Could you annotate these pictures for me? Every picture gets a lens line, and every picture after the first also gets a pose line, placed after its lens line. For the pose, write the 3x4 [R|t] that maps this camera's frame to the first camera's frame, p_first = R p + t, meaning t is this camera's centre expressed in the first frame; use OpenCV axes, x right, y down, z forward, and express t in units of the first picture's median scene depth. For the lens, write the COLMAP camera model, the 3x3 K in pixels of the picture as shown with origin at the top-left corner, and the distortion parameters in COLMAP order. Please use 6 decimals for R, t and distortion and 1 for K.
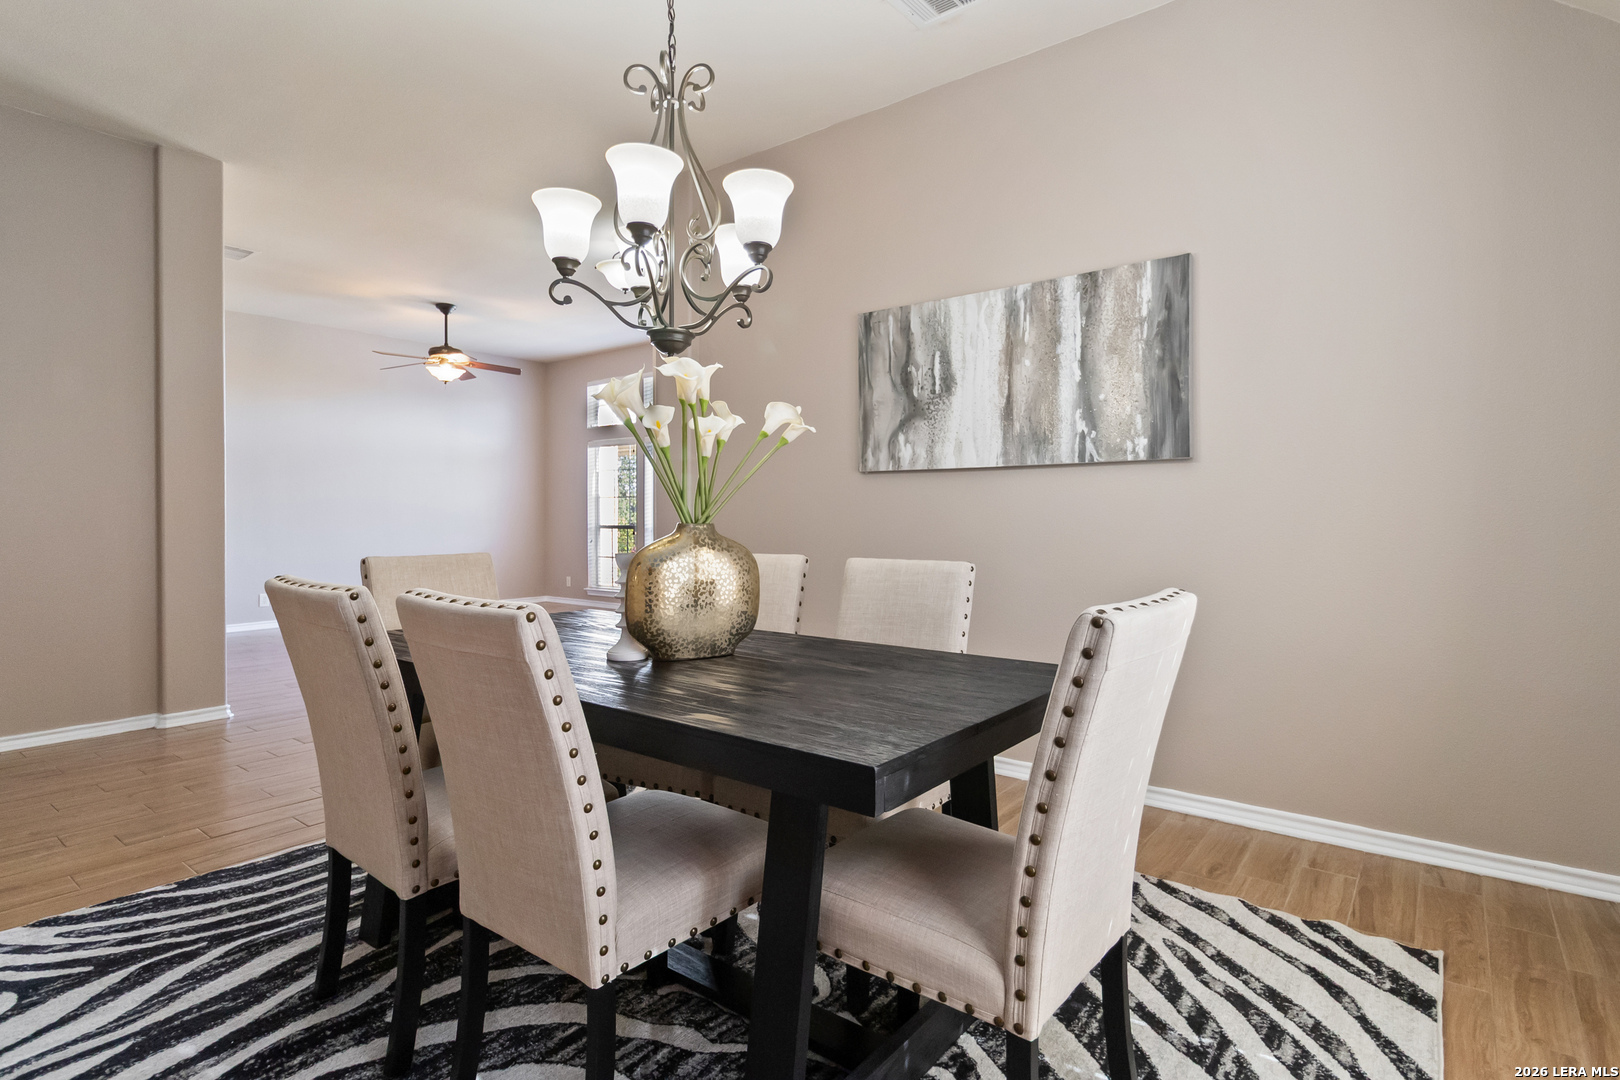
lens RADIAL K [[822.9, 0, 823.5], [0, 822.9, 530.7], [0, 0, 1]] dist [0.004071, 0.000496]
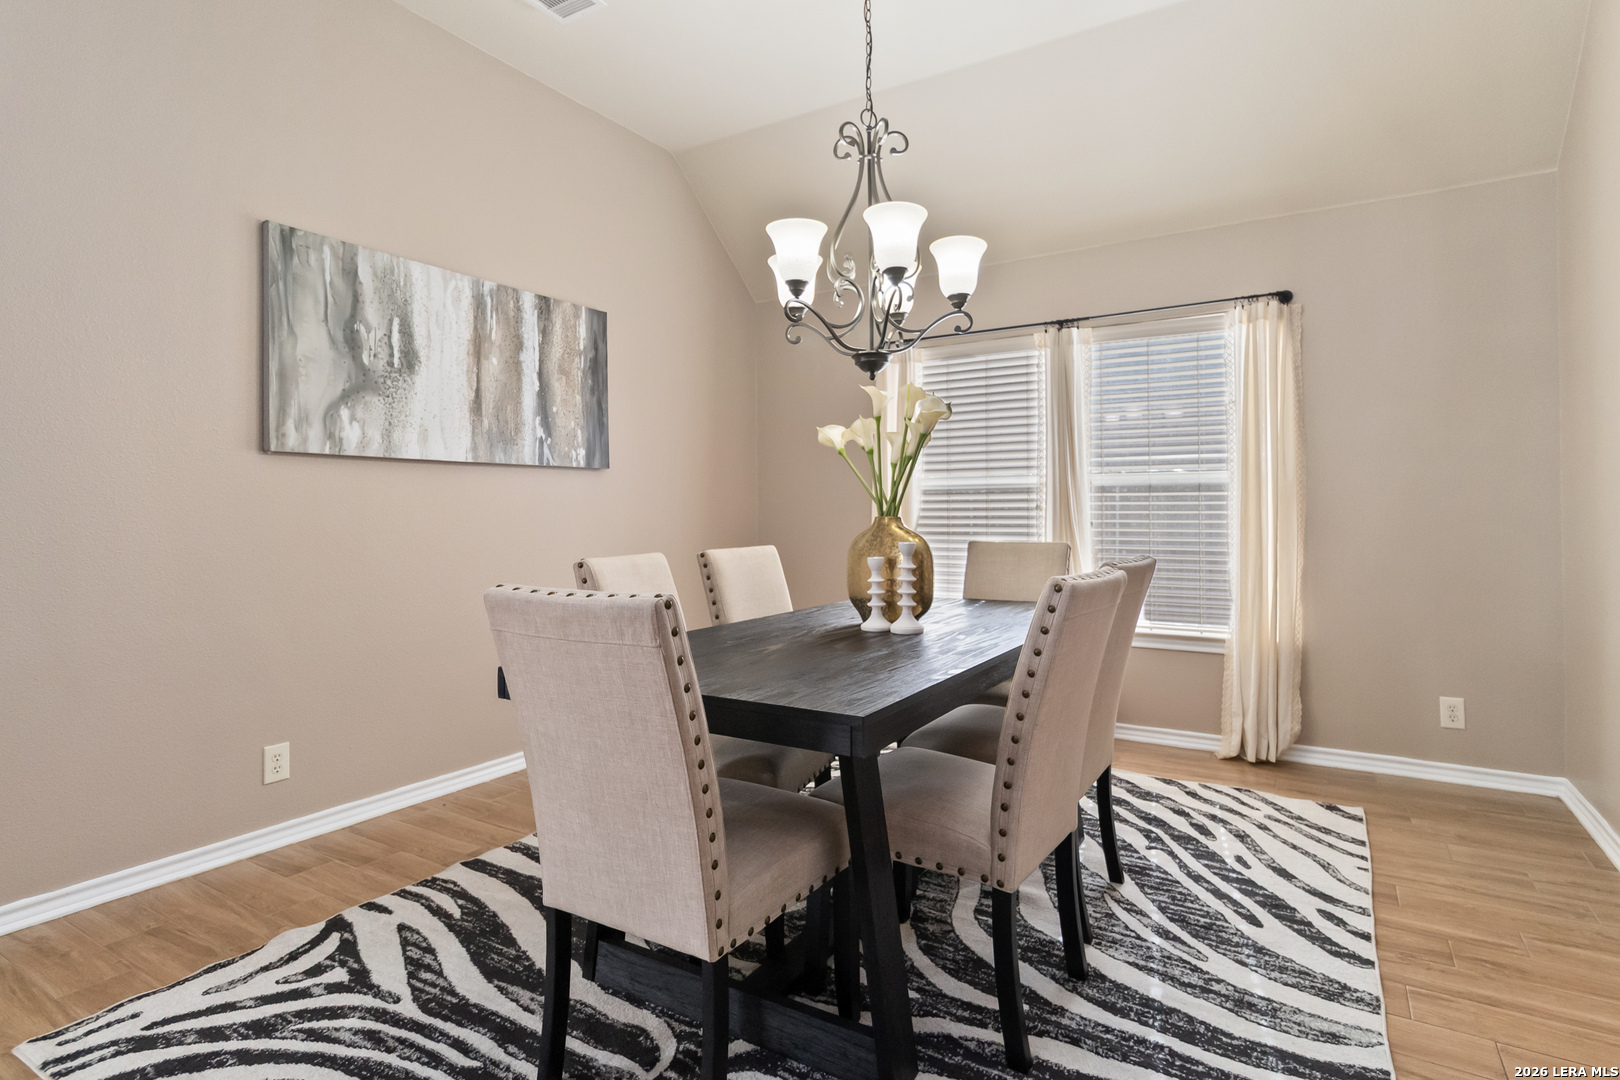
lens RADIAL K [[822.9, 0, 826.8], [0, 822.9, 503.6], [0, 0, 1]] dist [0.004071, 0.000496]
pose [[-0.105421, 0.001097, 0.994427, -0.782648], [0.011219, 0.999937, 0.000086, -0.025117], [-0.994364, 0.011166, -0.105427, 0.693657]]
